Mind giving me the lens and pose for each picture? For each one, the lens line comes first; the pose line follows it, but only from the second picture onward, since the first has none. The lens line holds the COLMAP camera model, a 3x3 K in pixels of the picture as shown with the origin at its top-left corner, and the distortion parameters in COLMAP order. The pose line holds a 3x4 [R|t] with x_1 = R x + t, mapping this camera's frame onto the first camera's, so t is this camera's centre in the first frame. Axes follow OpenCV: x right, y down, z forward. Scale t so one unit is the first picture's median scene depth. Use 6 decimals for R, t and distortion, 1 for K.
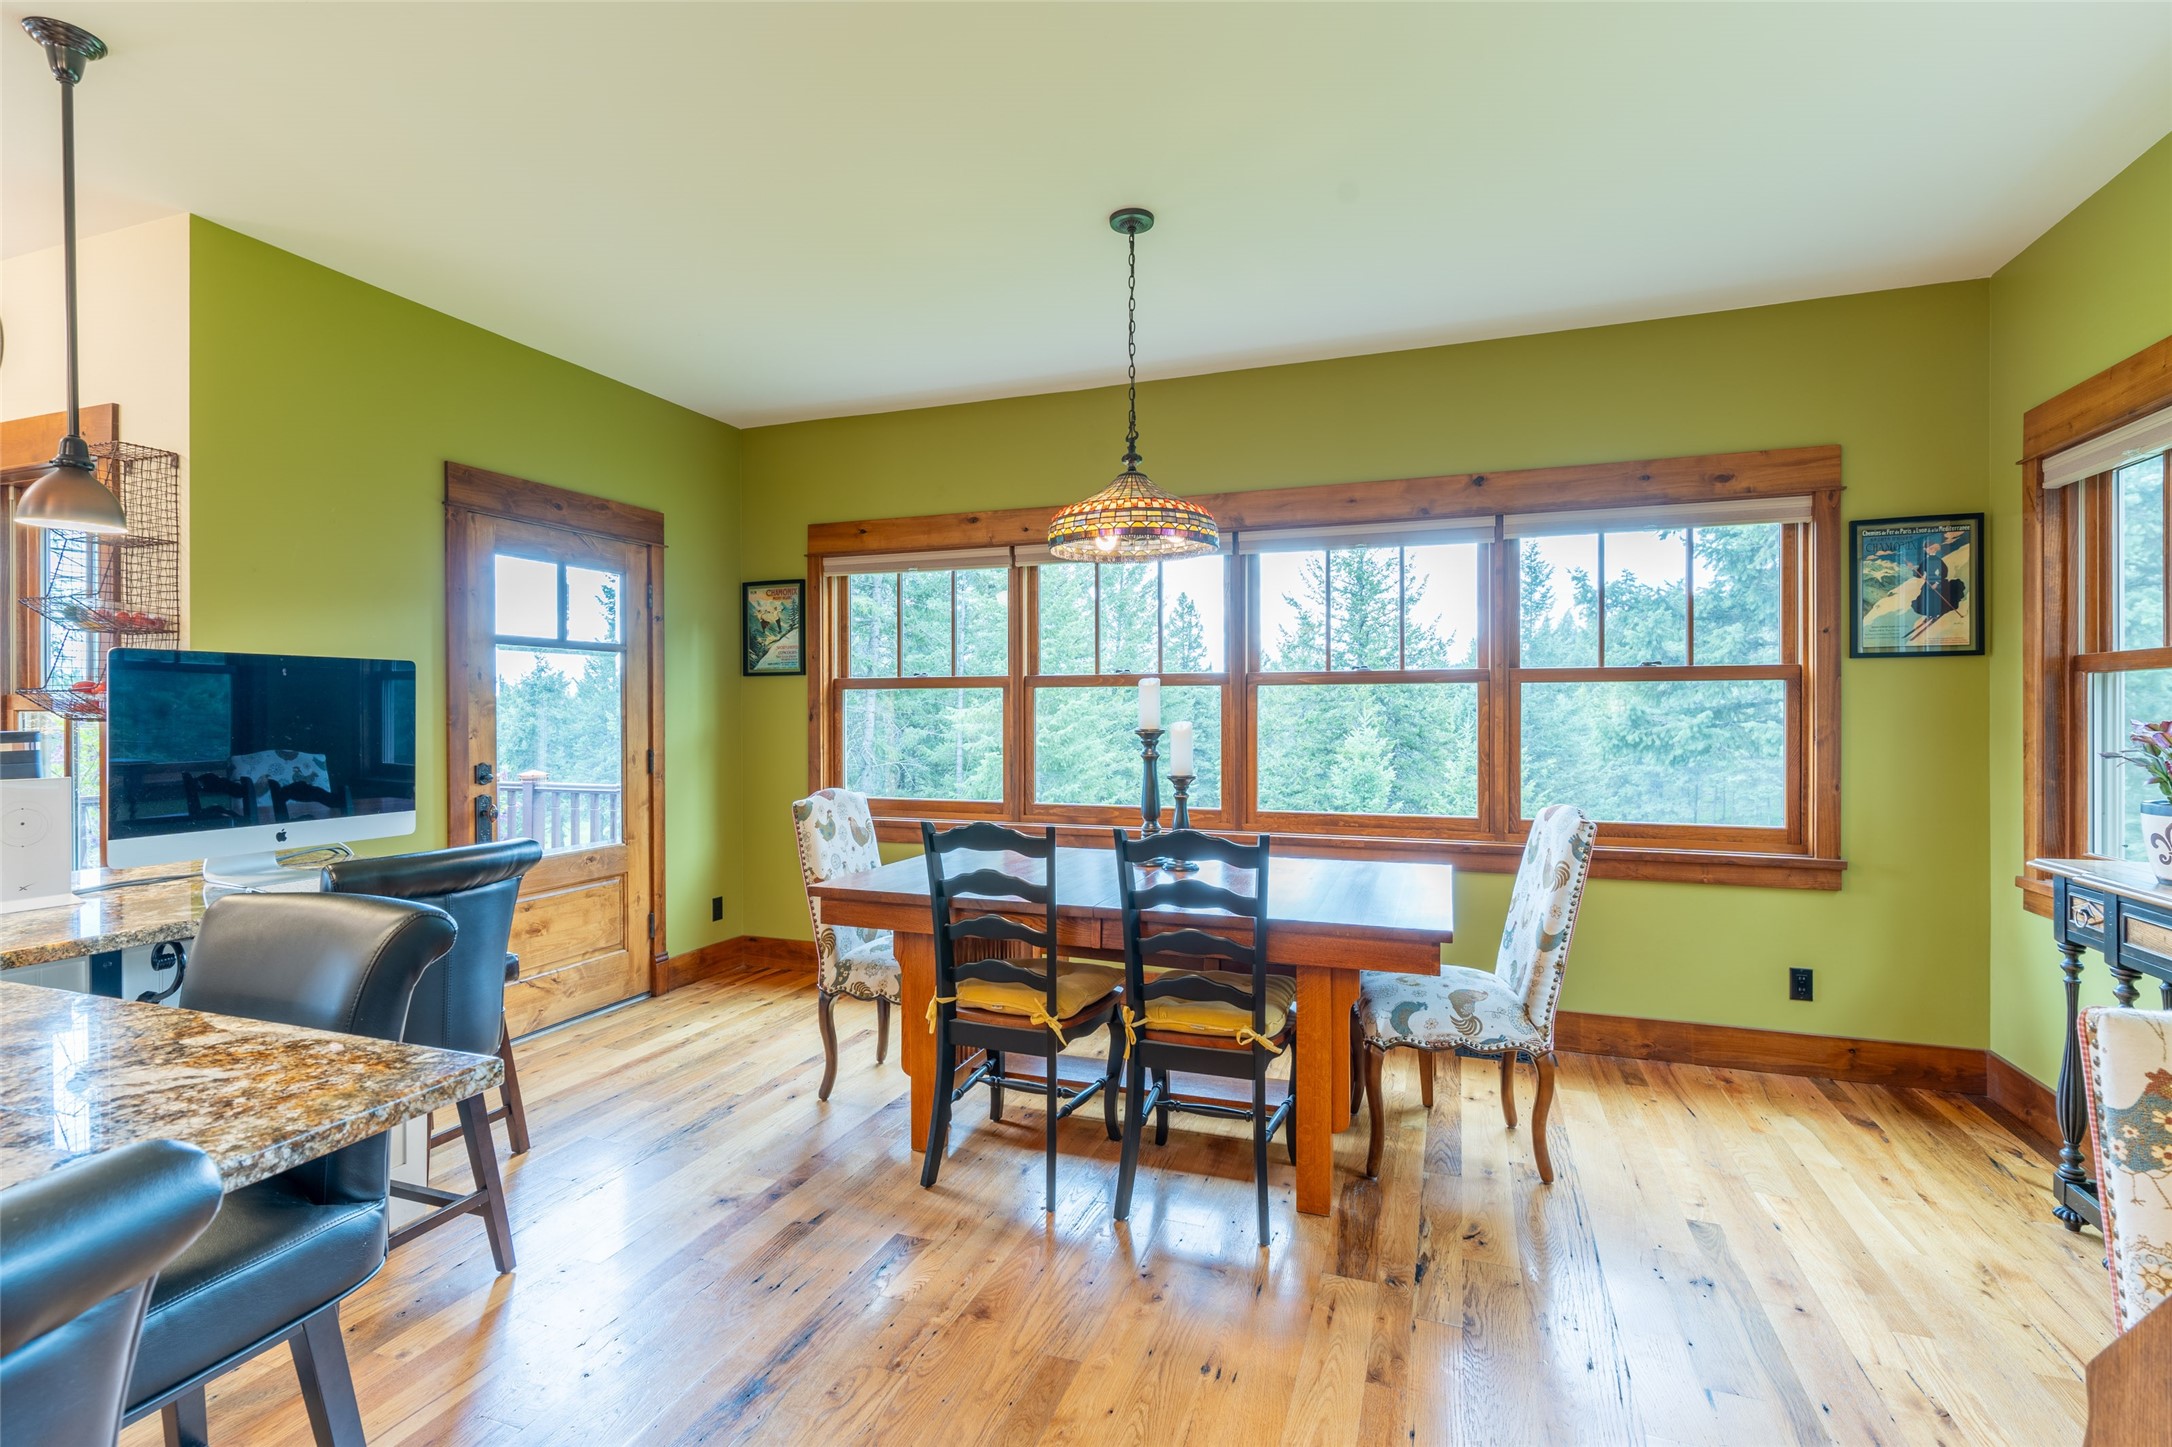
lens RADIAL K [[1021.8, 0, 1089.9], [0, 1021.8, 719.2], [0, 0, 1]] dist [0.000151, 0.001002]
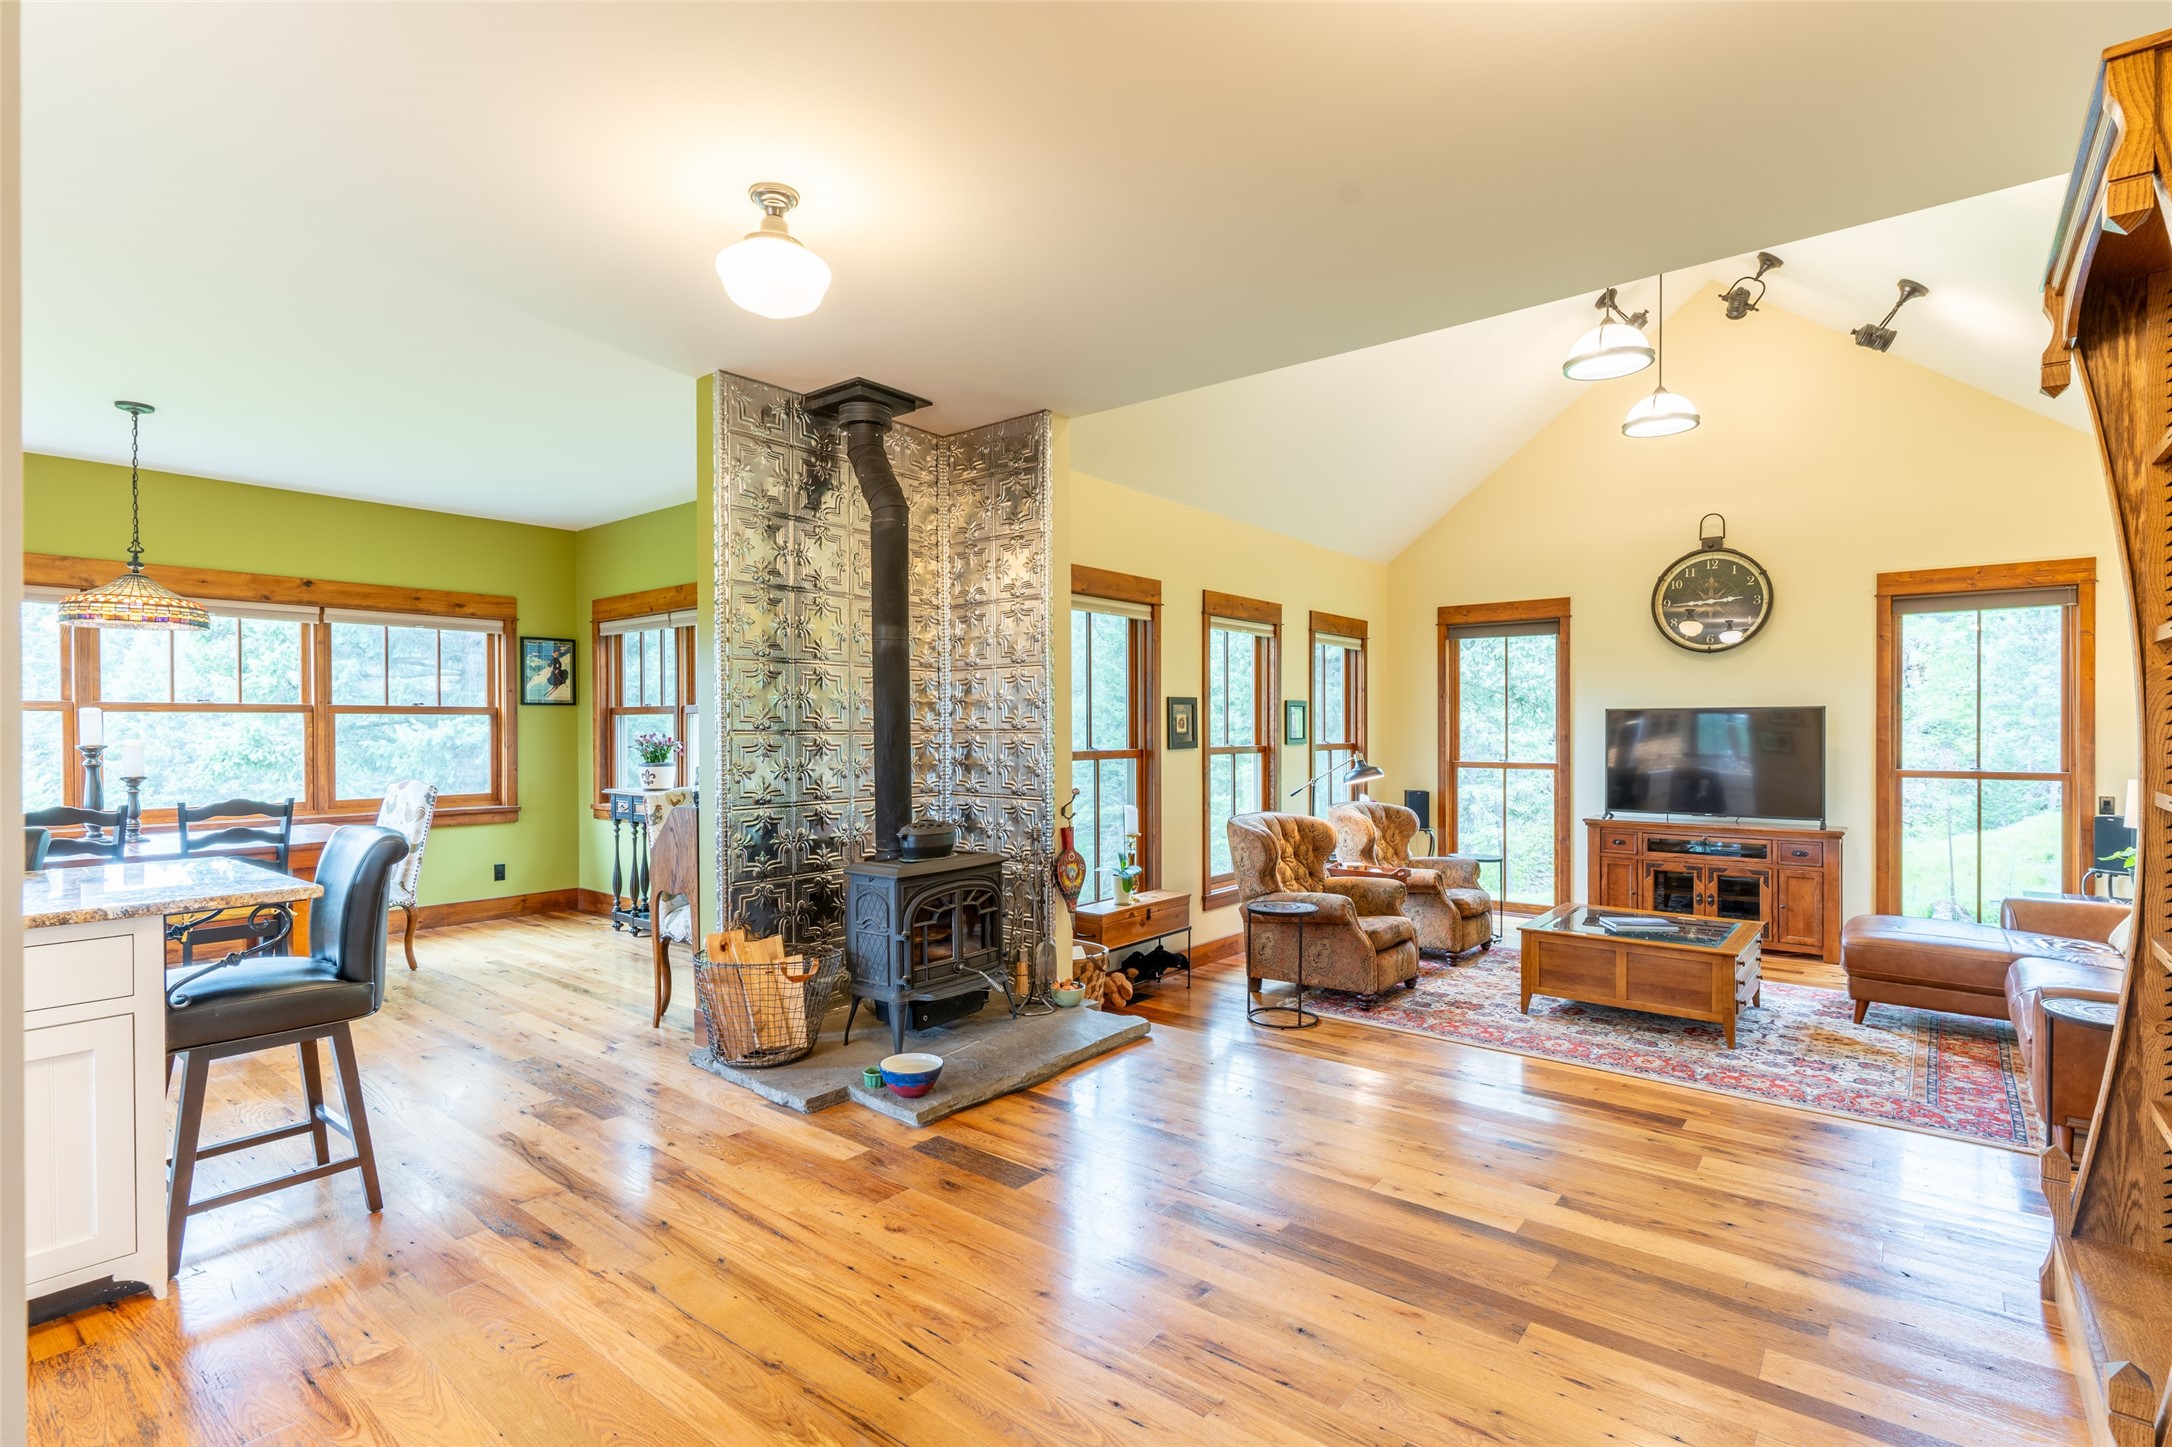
lens RADIAL K [[1021.8, 0, 1089.8], [0, 1021.8, 730.6], [0, 0, 1]] dist [0.000151, 0.001002]
pose [[0.315970, -0.000768, 0.948769, -0.804396], [0.009593, 0.999951, -0.002385, 0.006202], [-0.948721, 0.009855, 0.315962, -0.689516]]
